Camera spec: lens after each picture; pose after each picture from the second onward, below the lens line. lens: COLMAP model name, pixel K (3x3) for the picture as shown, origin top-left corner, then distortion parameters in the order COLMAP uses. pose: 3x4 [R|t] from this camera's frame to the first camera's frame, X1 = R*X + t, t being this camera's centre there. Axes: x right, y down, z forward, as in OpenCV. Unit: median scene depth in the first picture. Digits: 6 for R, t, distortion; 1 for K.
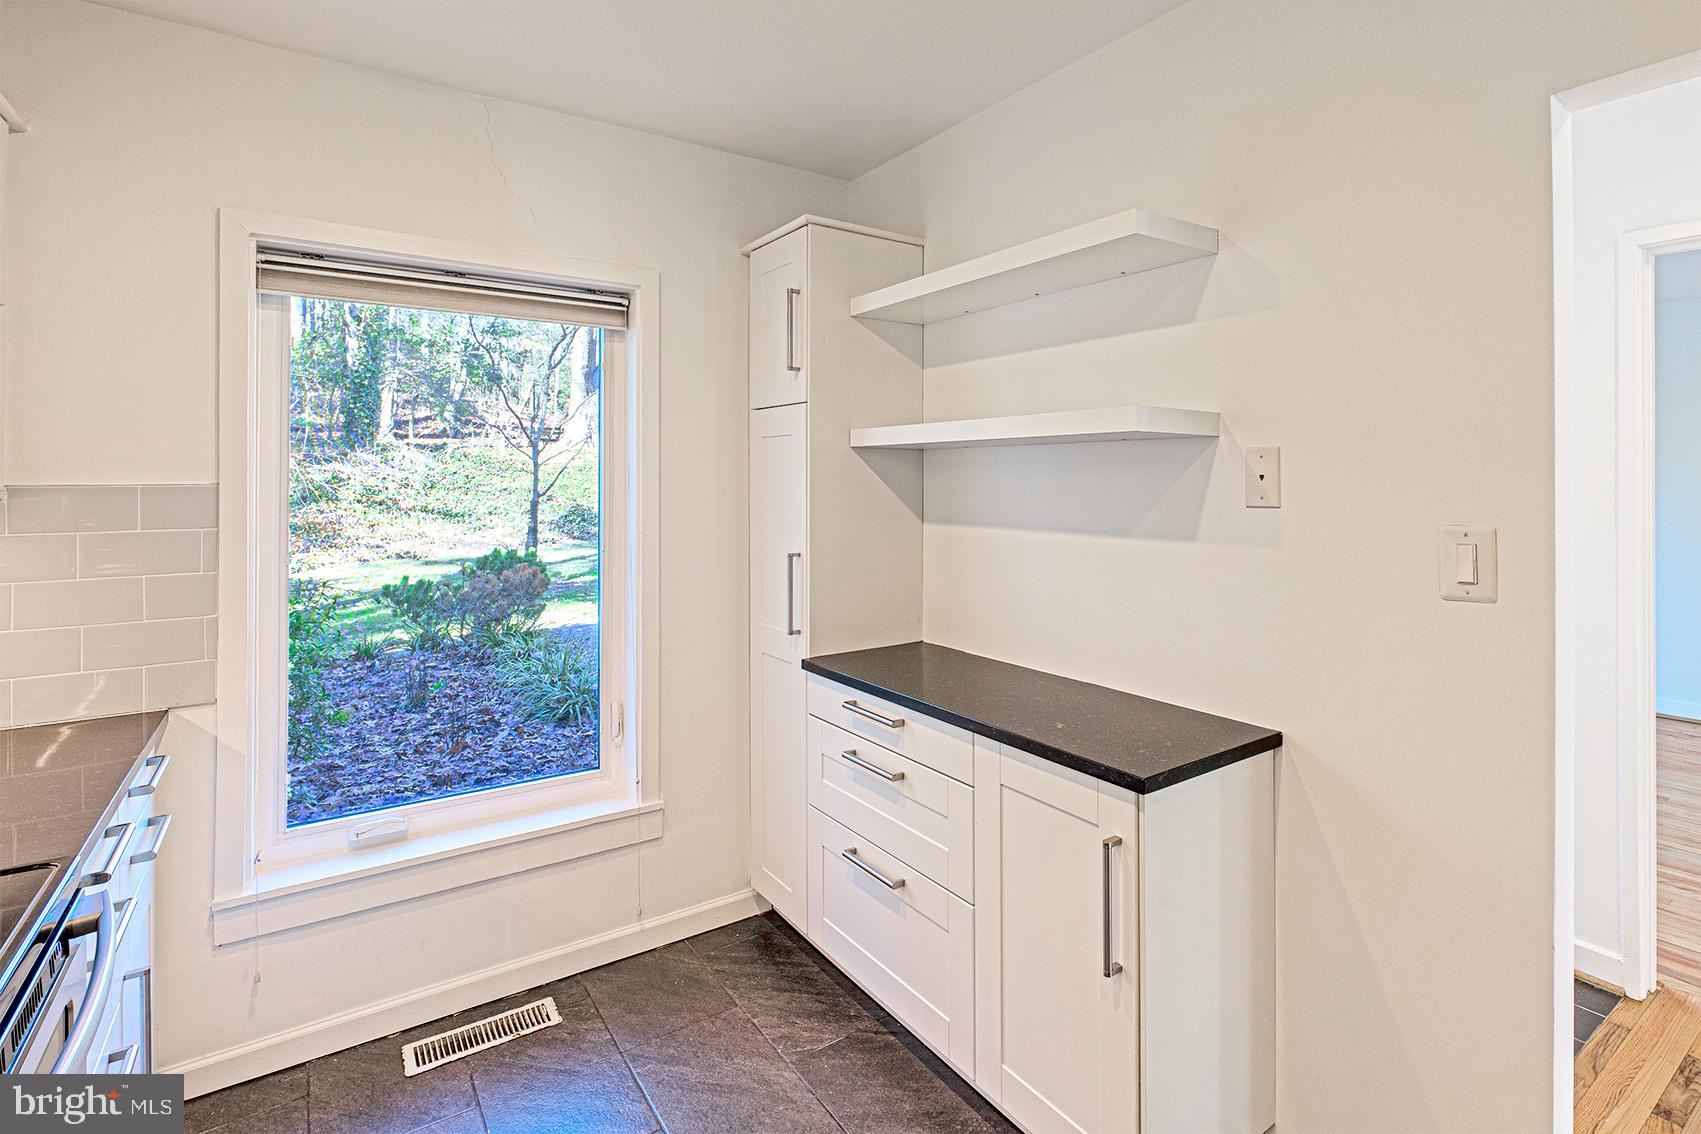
lens RADIAL K [[970.0, 0, 850.7], [0, 970.0, 480.0], [0, 0, 1]] dist [-0.002047, -0.000122]
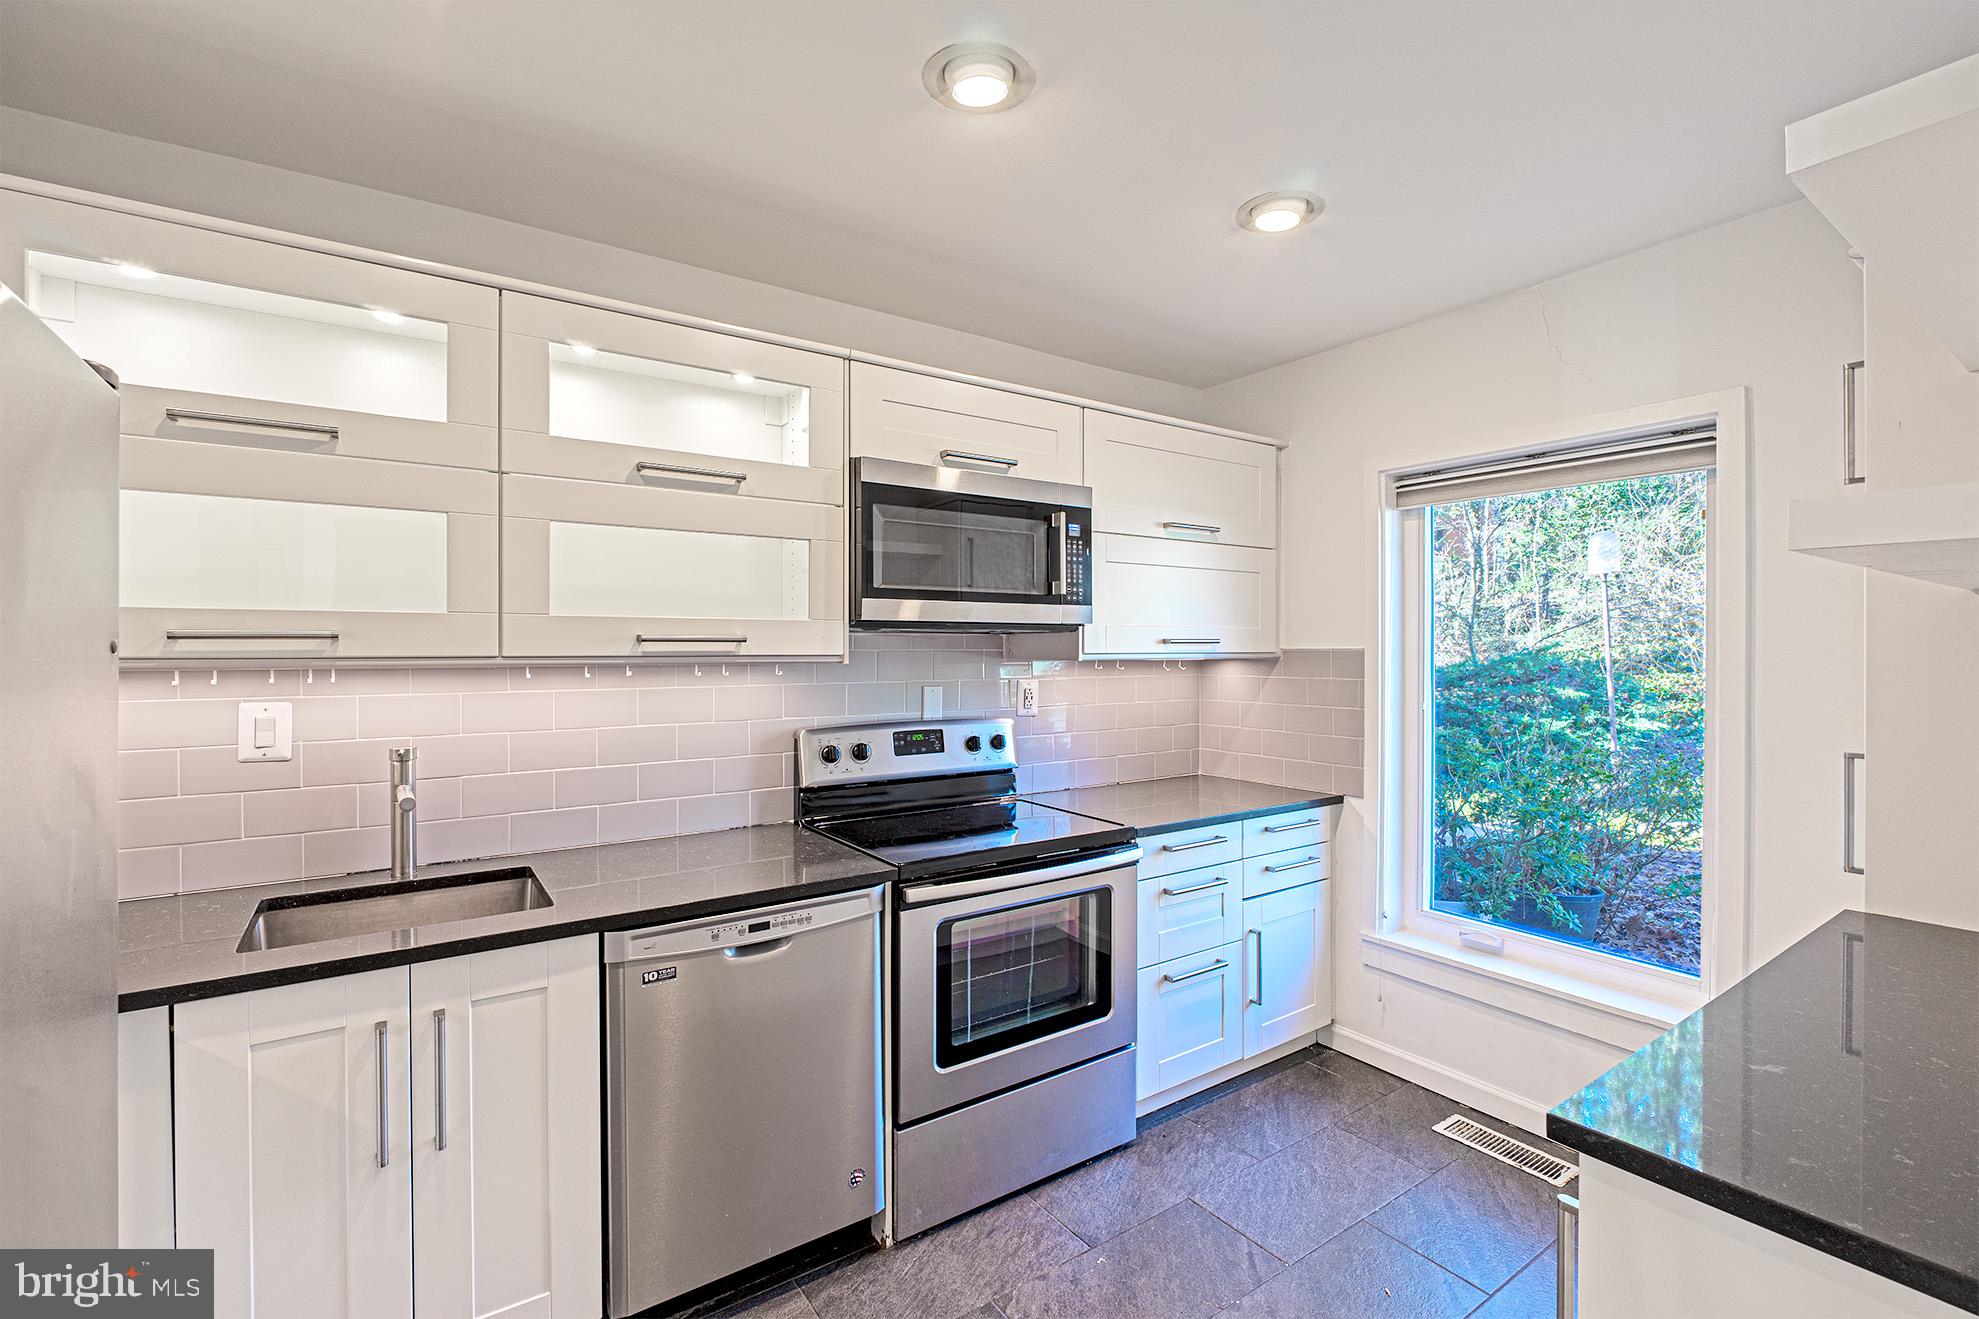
lens RADIAL K [[863.8, 0, 982.7], [0, 863.8, 654.1], [0, 0, 1]] dist [-0.007226, -0.000074]
pose [[-0.066054, 0.008393, -0.997781, 0.640477], [-0.001578, 0.999962, 0.008516, 0.002334], [0.997815, 0.002137, -0.066039, 0.477603]]
